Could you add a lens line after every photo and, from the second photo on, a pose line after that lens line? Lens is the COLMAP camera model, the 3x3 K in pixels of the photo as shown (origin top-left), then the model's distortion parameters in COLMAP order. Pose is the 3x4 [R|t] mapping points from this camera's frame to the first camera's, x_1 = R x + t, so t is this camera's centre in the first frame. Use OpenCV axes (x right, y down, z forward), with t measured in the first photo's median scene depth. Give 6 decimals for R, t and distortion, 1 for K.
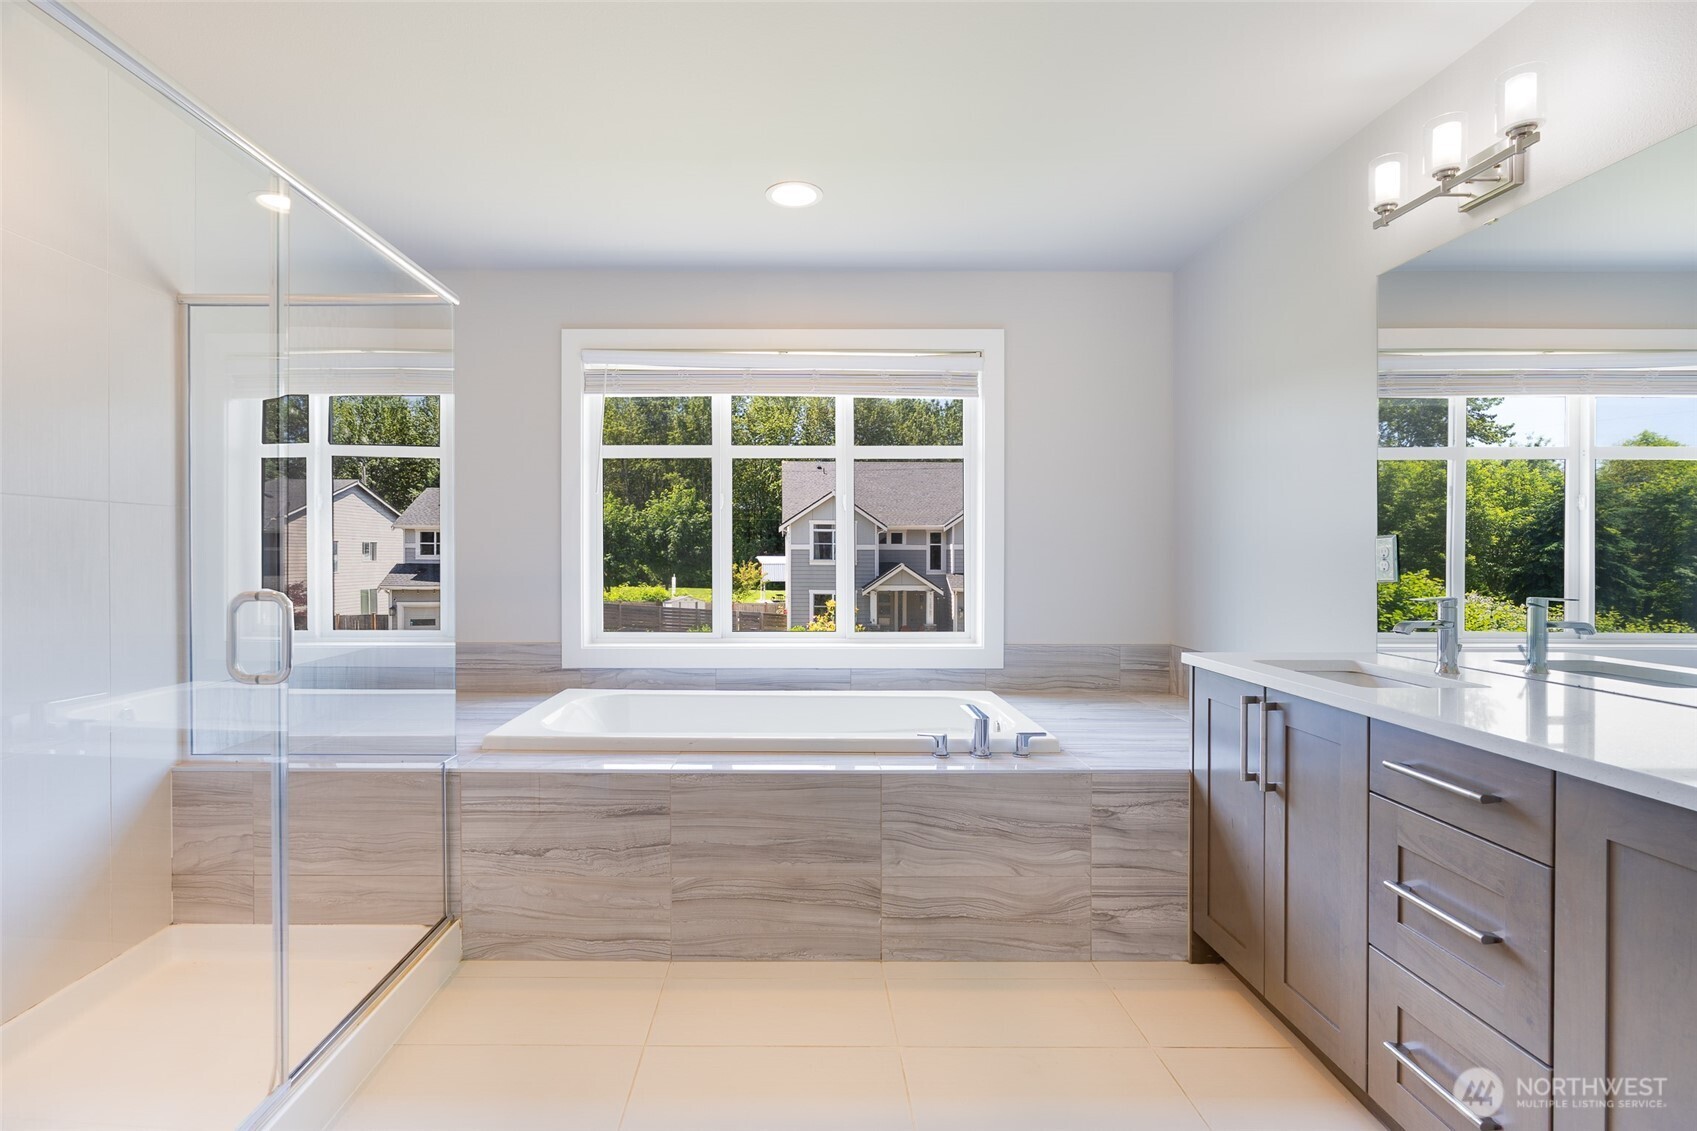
lens RADIAL K [[768.6, 0, 791.1], [0, 768.6, 560.3], [0, 0, 1]] dist [-0.002630, 0.003086]
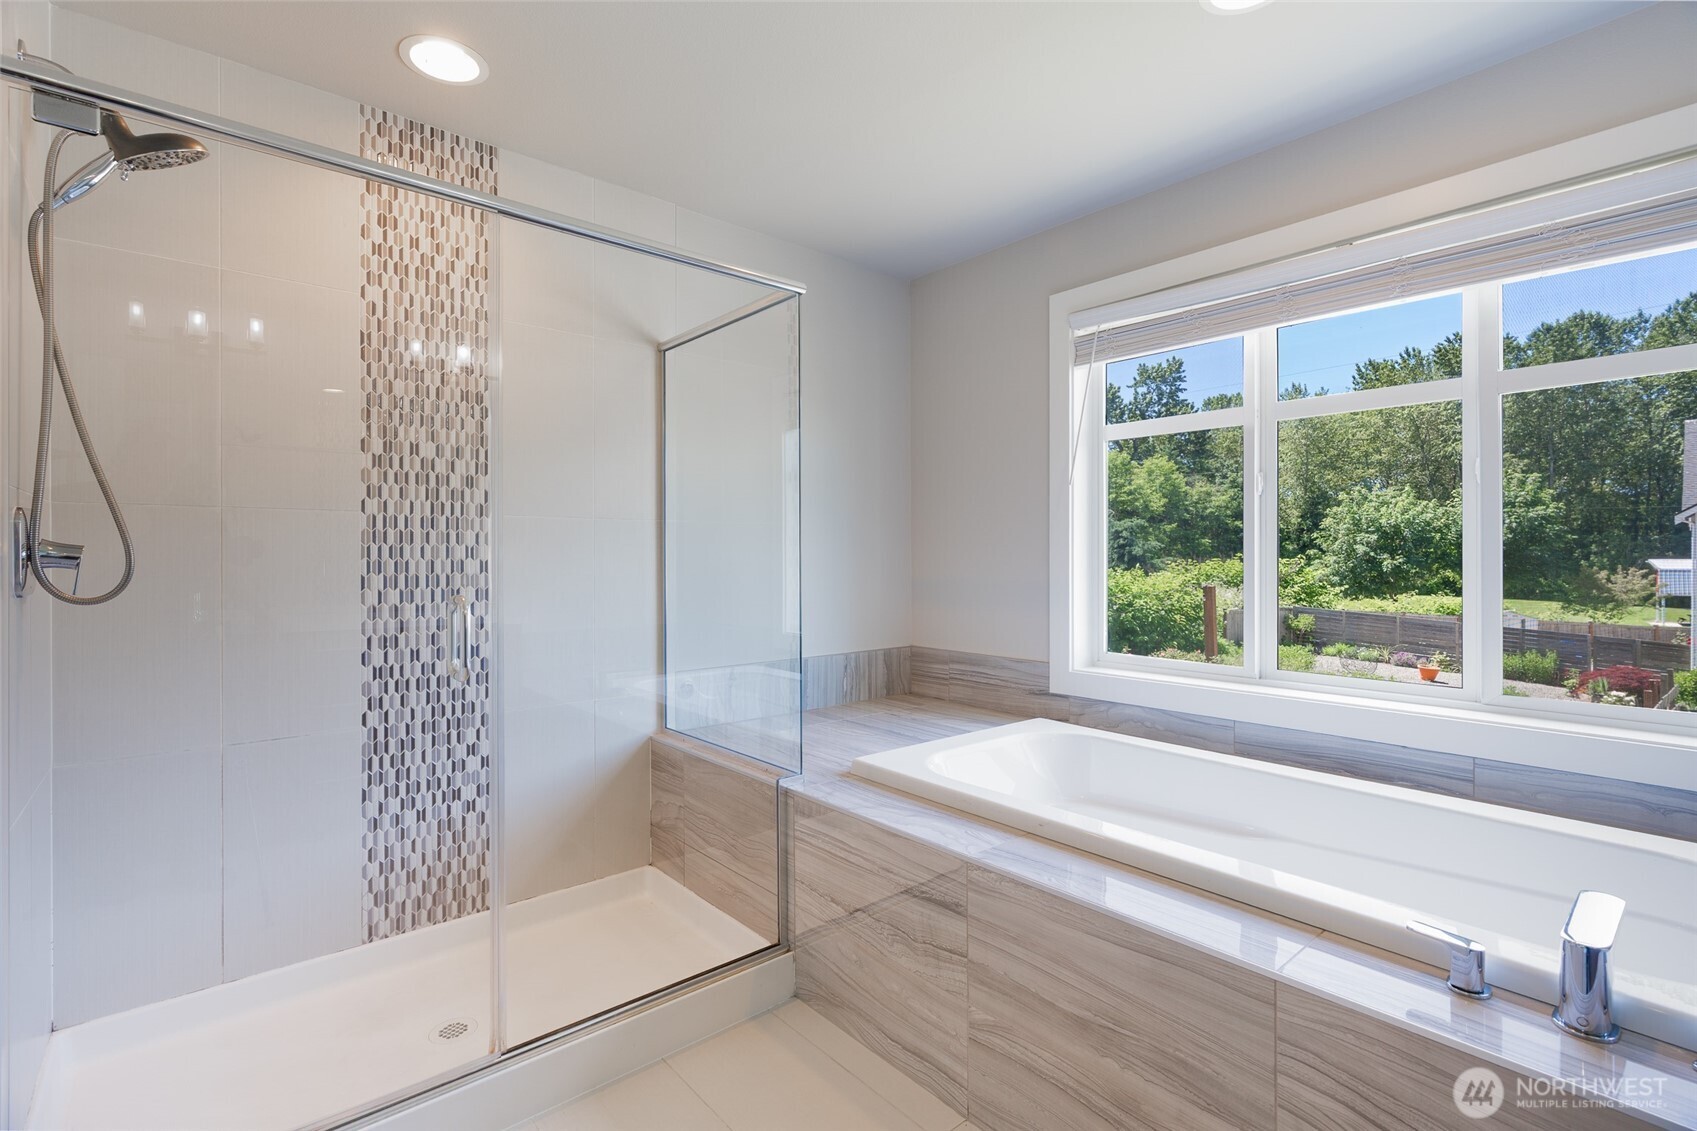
lens RADIAL K [[768.6, 0, 865.9], [0, 768.6, 561.9], [0, 0, 1]] dist [-0.002630, 0.003086]
pose [[0.671132, 0.004023, -0.741327, 0.316847], [-0.004995, 0.999987, 0.000904, -0.006911], [0.741321, 0.003096, 0.671144, 0.438048]]
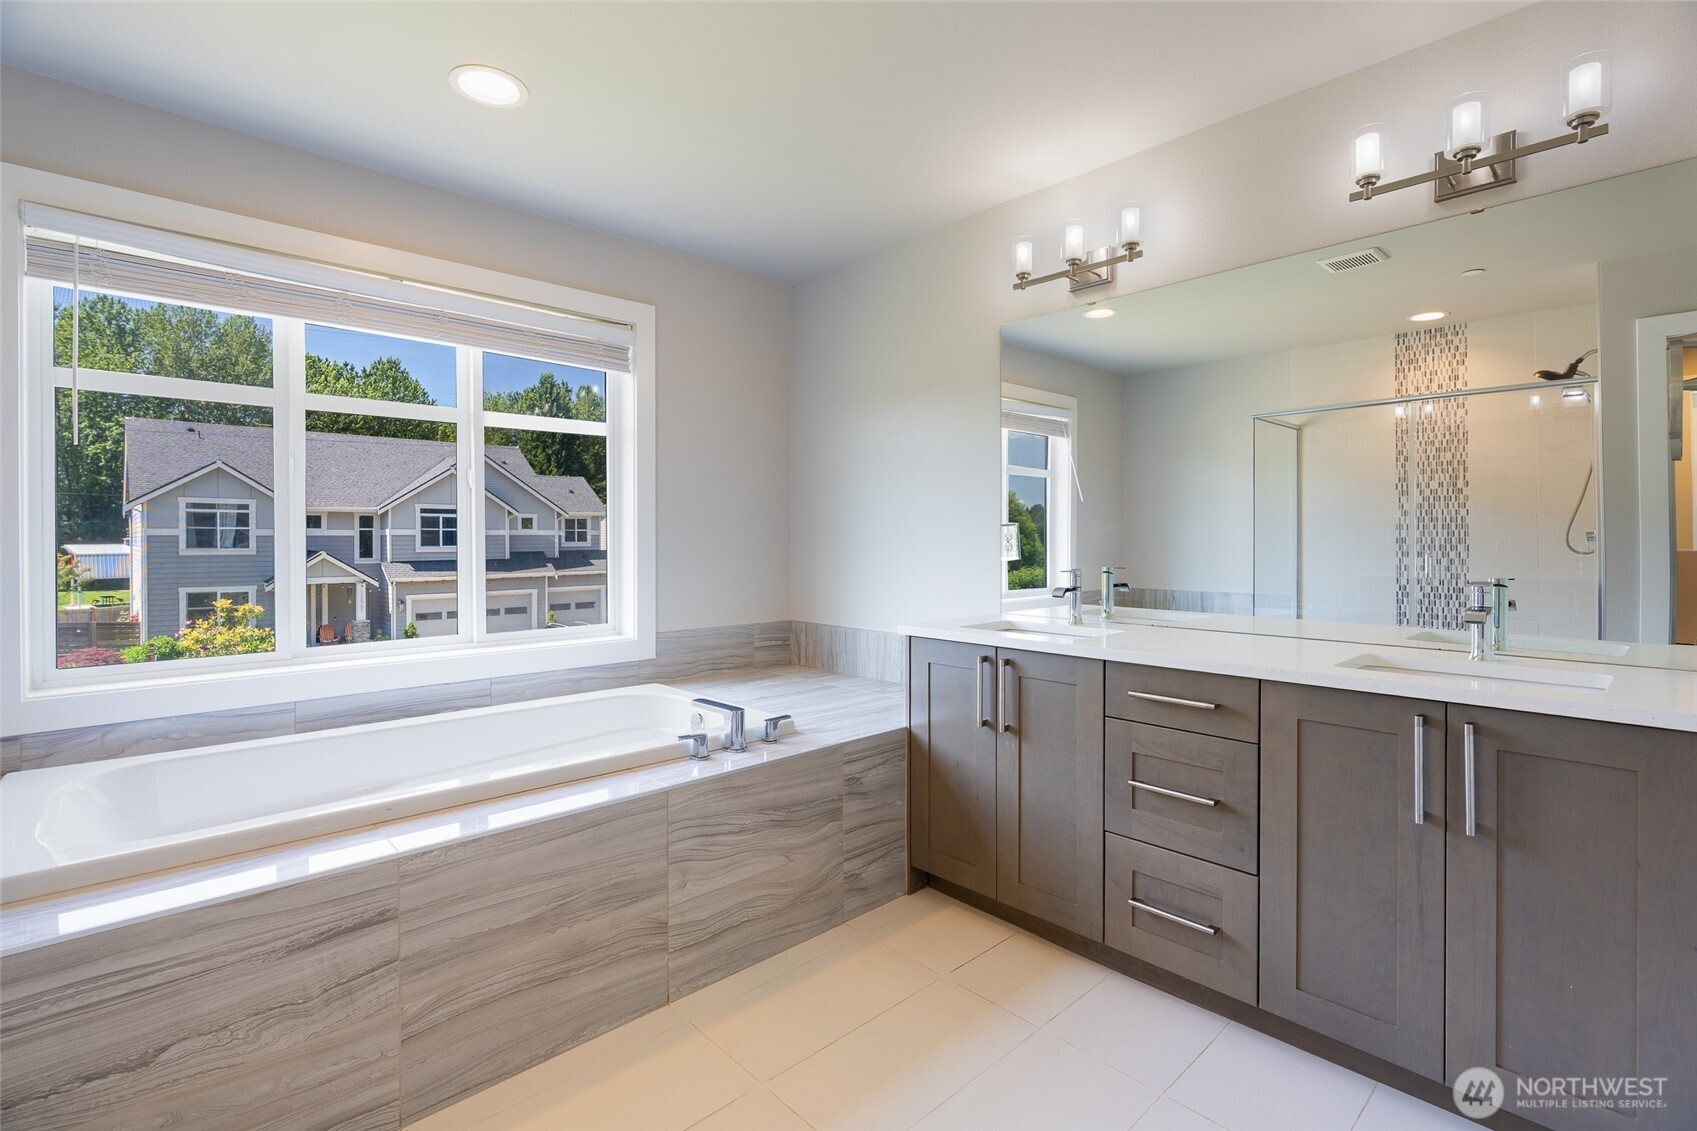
lens RADIAL K [[768.6, 0, 826.5], [0, 768.6, 544.9], [0, 0, 1]] dist [-0.002630, 0.003086]
pose [[0.743802, -0.010162, 0.668323, -0.329659], [0.010664, 0.999938, 0.003336, -0.003673], [-0.668315, 0.004646, 0.743863, 0.223668]]
